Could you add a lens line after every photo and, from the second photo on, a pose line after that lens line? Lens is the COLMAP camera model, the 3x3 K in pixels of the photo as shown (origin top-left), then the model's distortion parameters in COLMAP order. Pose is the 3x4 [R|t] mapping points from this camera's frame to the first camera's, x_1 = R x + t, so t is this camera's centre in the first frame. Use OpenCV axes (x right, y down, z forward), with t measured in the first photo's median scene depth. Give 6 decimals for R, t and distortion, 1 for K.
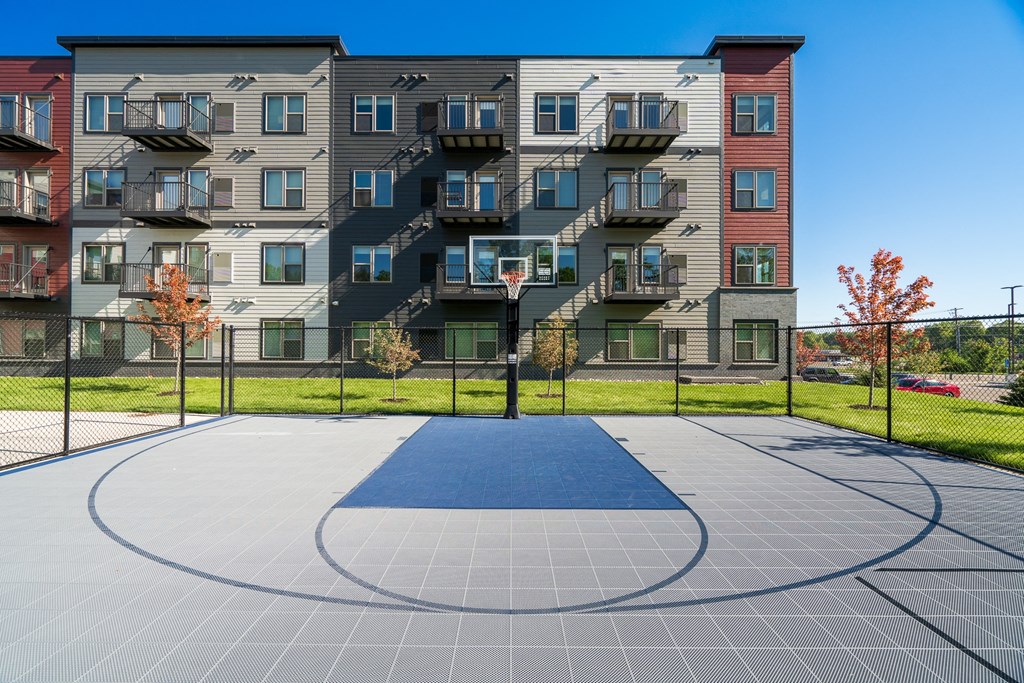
lens RADIAL K [[454.7, 0, 509.9], [0, 454.7, 353.9], [0, 0, 1]] dist [-0.002406, 0.006509]
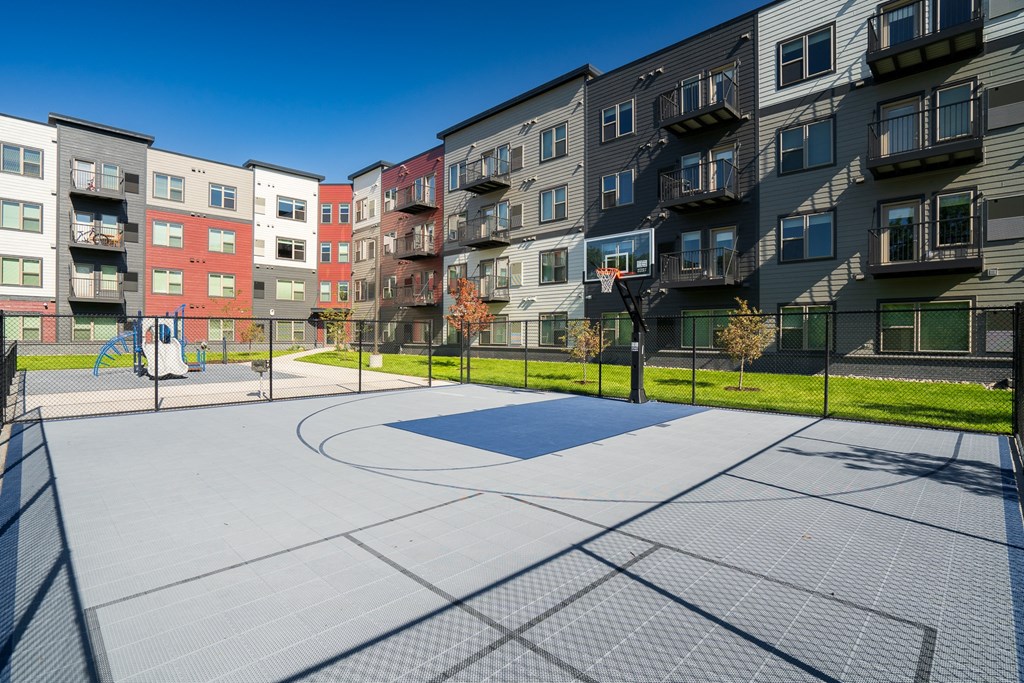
lens RADIAL K [[477.9, 0, 512.0], [0, 477.9, 341.5], [0, 0, 1]] dist [-0.004926, 0.001110]
pose [[0.740579, 0.005715, -0.671945, 0.285014], [-0.008304, 0.999965, -0.000647, 0.001107], [0.671918, 0.006058, 0.740601, -0.010648]]
